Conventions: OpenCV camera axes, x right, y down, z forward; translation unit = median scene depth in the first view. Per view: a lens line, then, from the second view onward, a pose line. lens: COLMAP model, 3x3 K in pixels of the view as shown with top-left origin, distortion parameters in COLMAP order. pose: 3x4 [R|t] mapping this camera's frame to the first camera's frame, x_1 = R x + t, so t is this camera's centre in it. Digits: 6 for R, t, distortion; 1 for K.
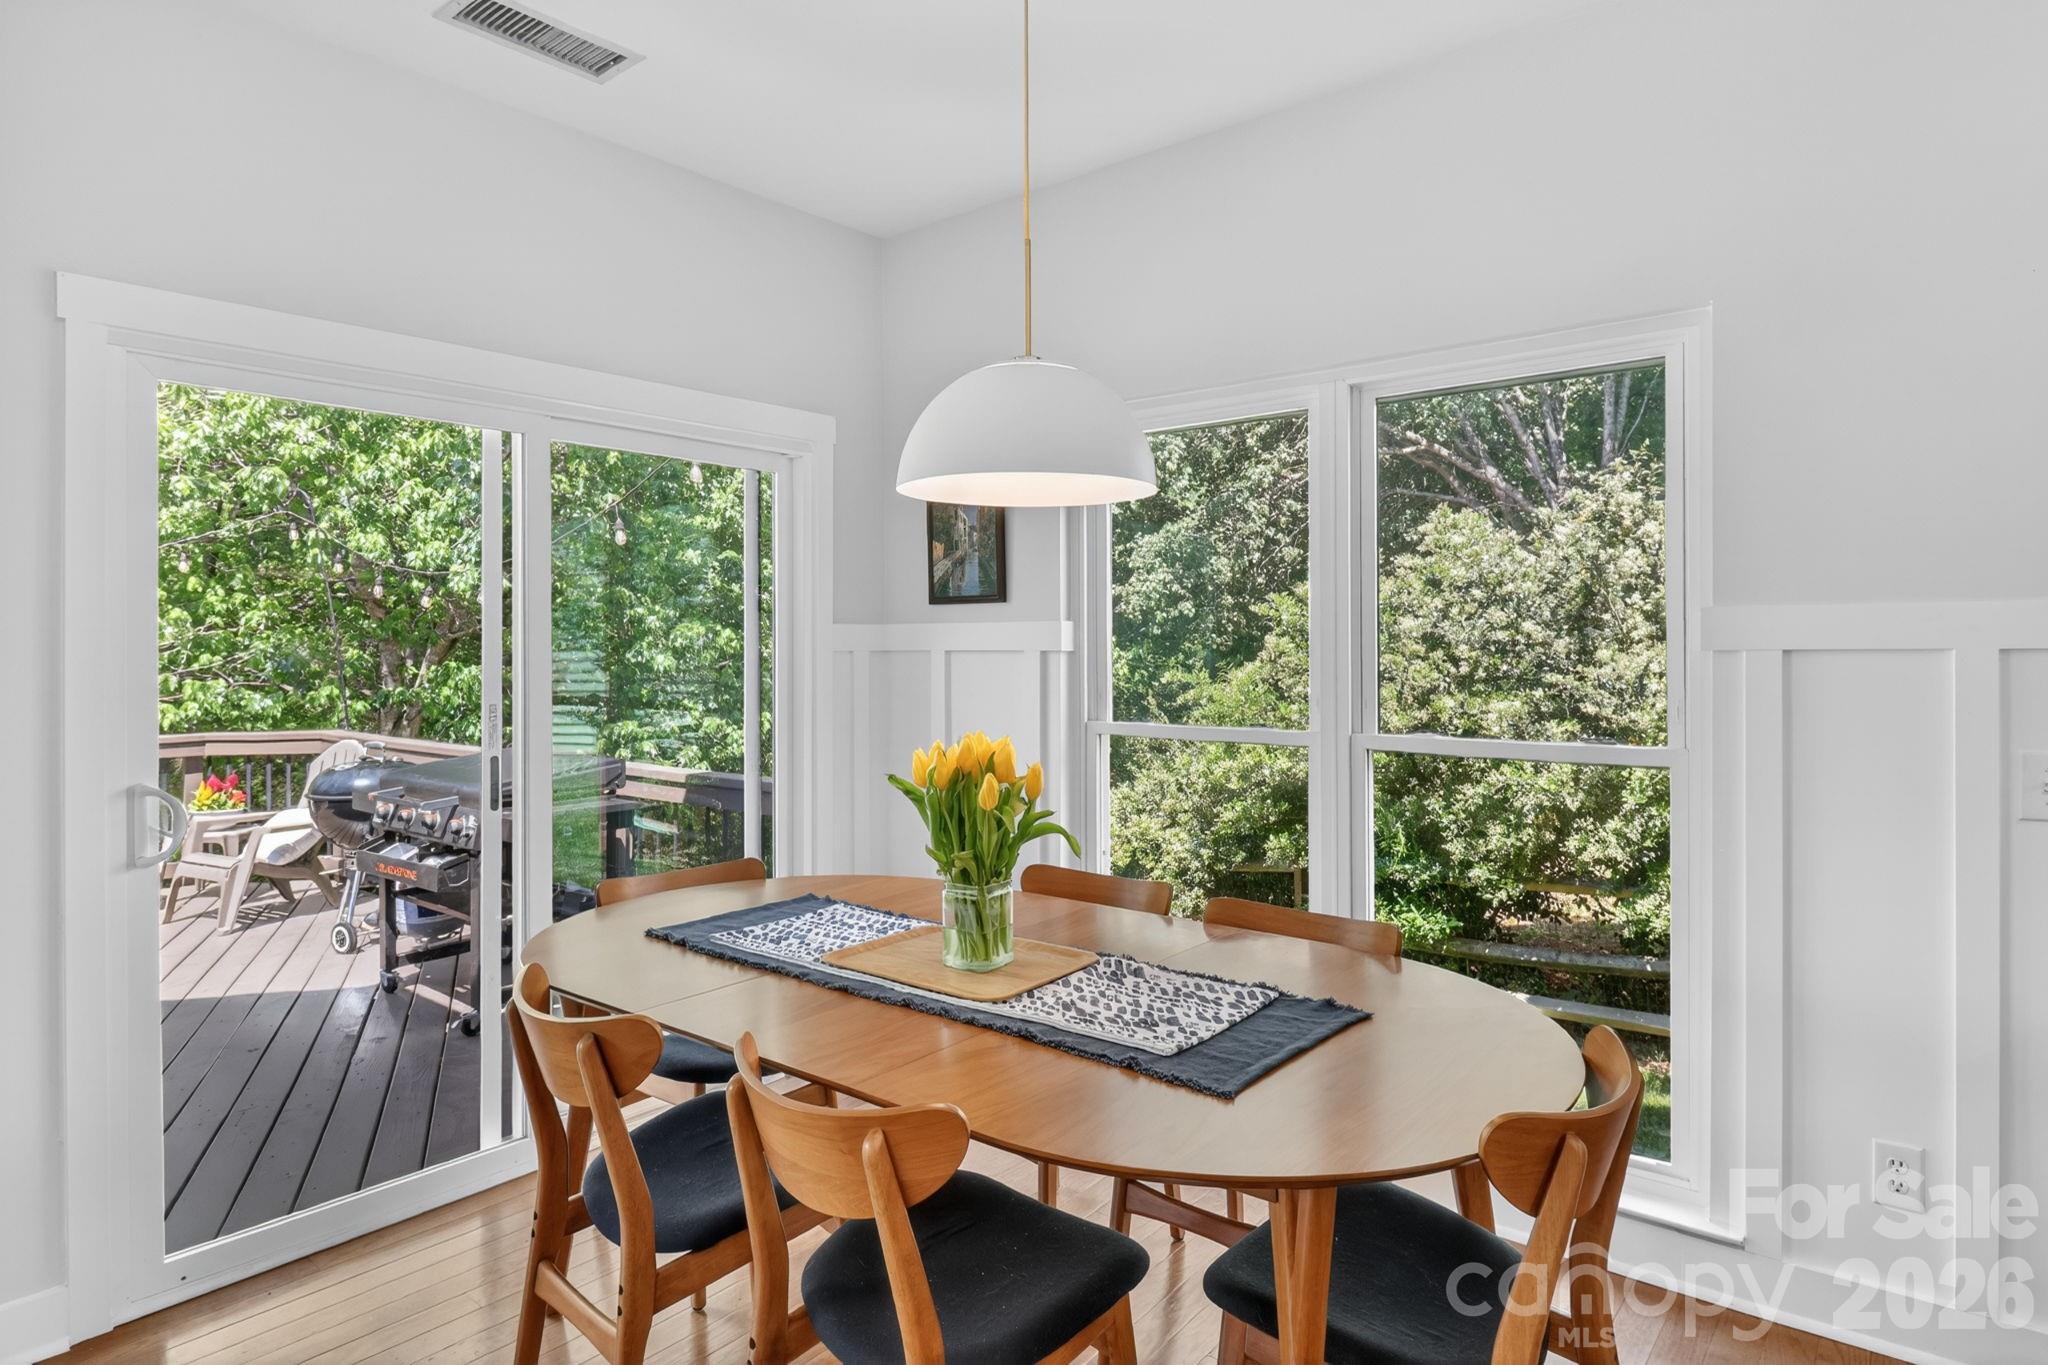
lens RADIAL K [[1160.4, 0, 1004.8], [0, 1160.4, 662.1], [0, 0, 1]] dist [0.004009, 0.000077]
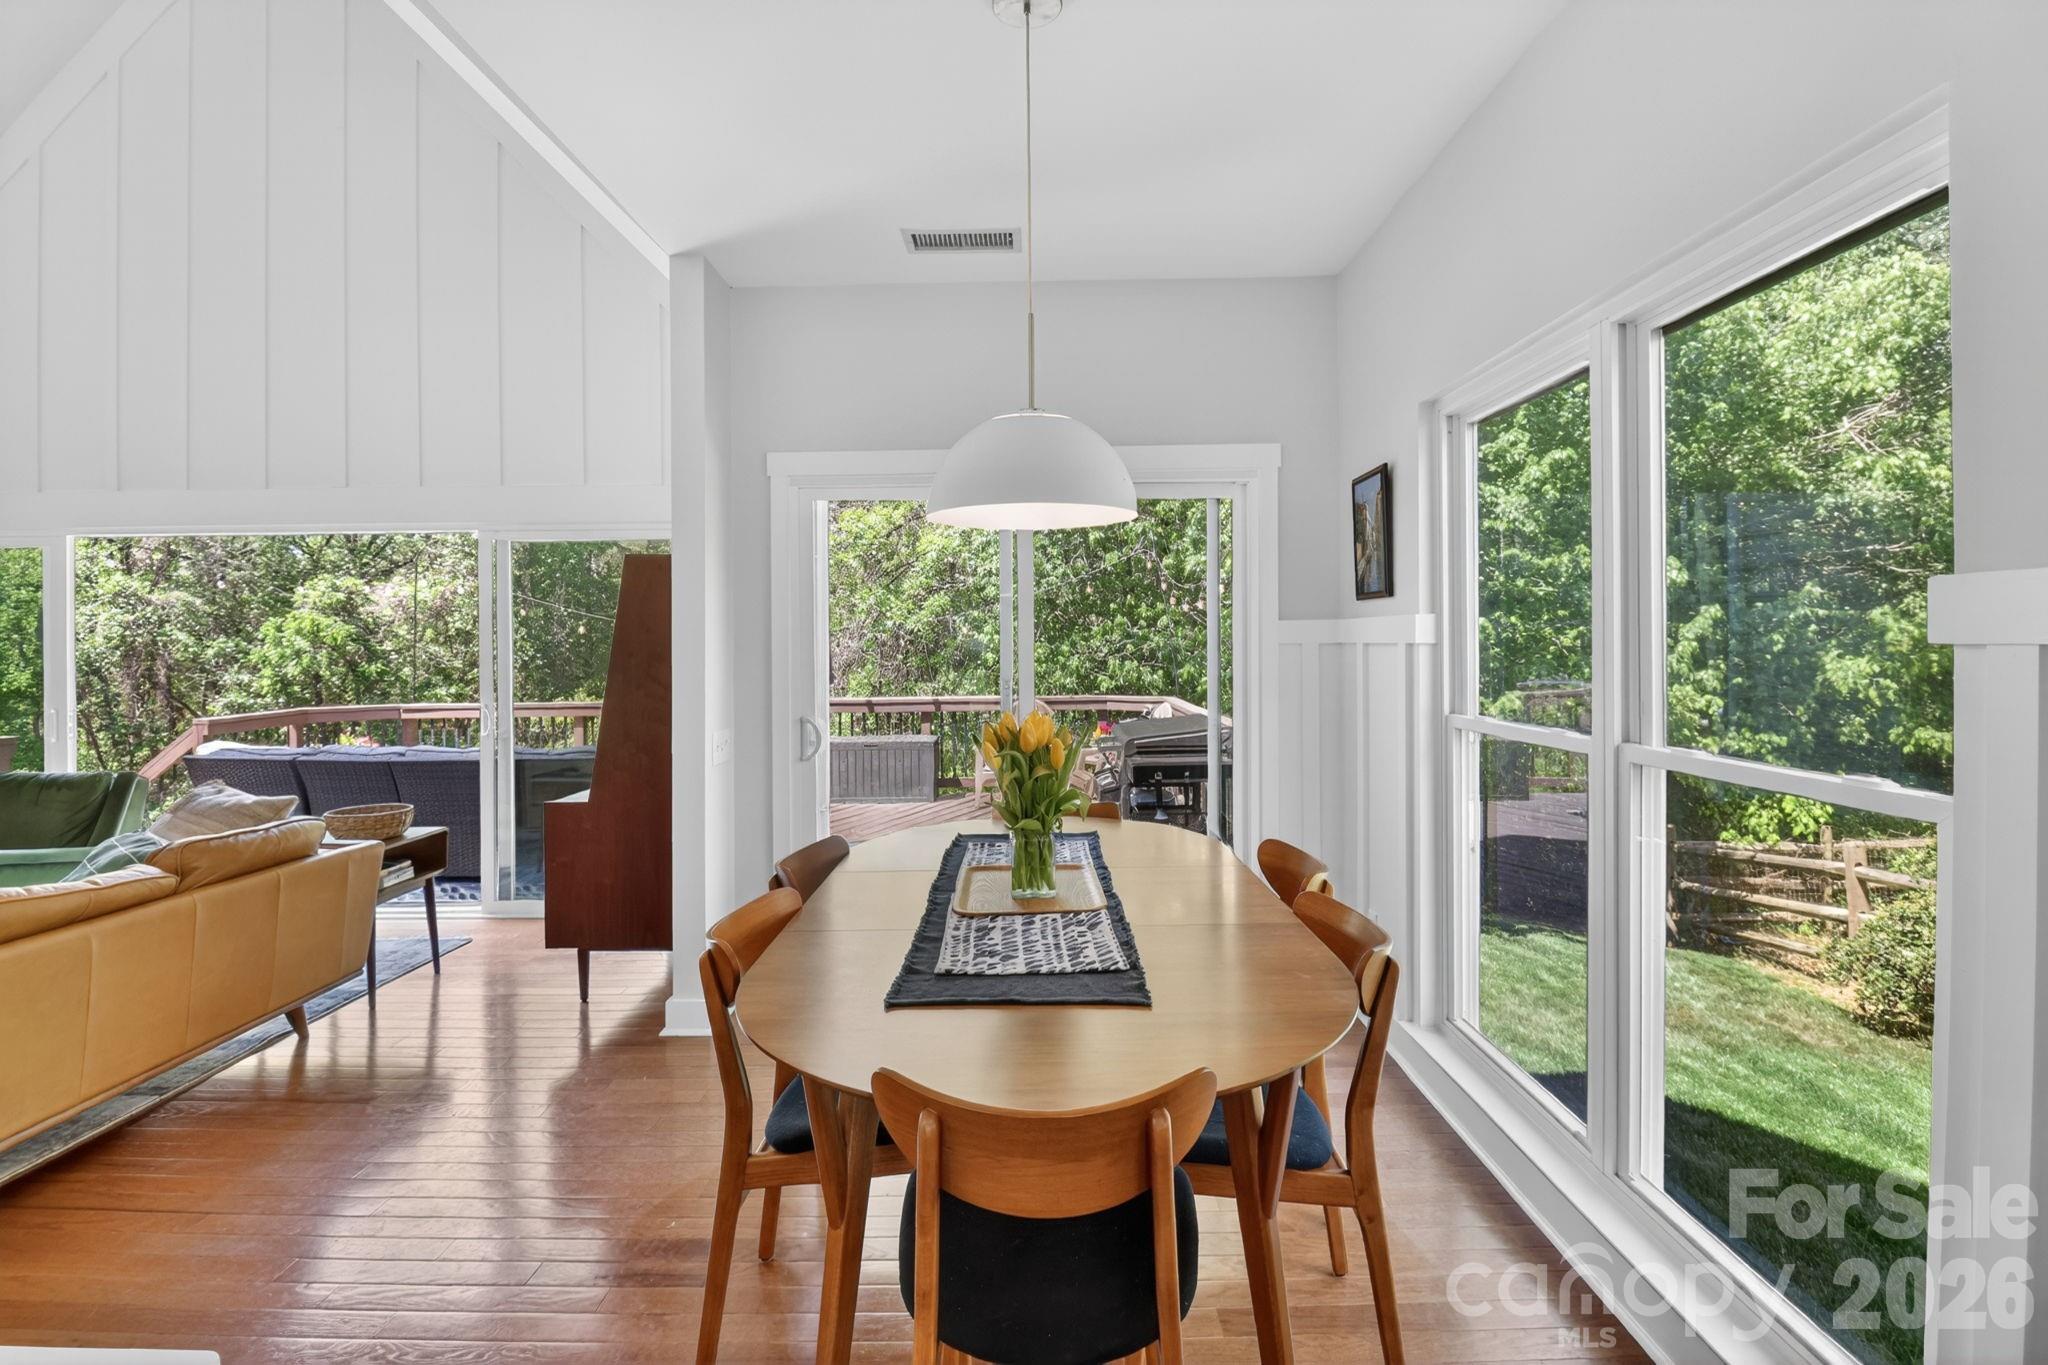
lens RADIAL K [[958.2, 0, 1025.4], [0, 958.2, 660.3], [0, 0, 1]] dist [0.002627, -0.009495]
pose [[0.631699, 0.011647, -0.775126, 0.334046], [-0.002716, 0.999914, 0.012811, -0.003371], [0.775209, -0.005987, 0.631677, 0.143551]]
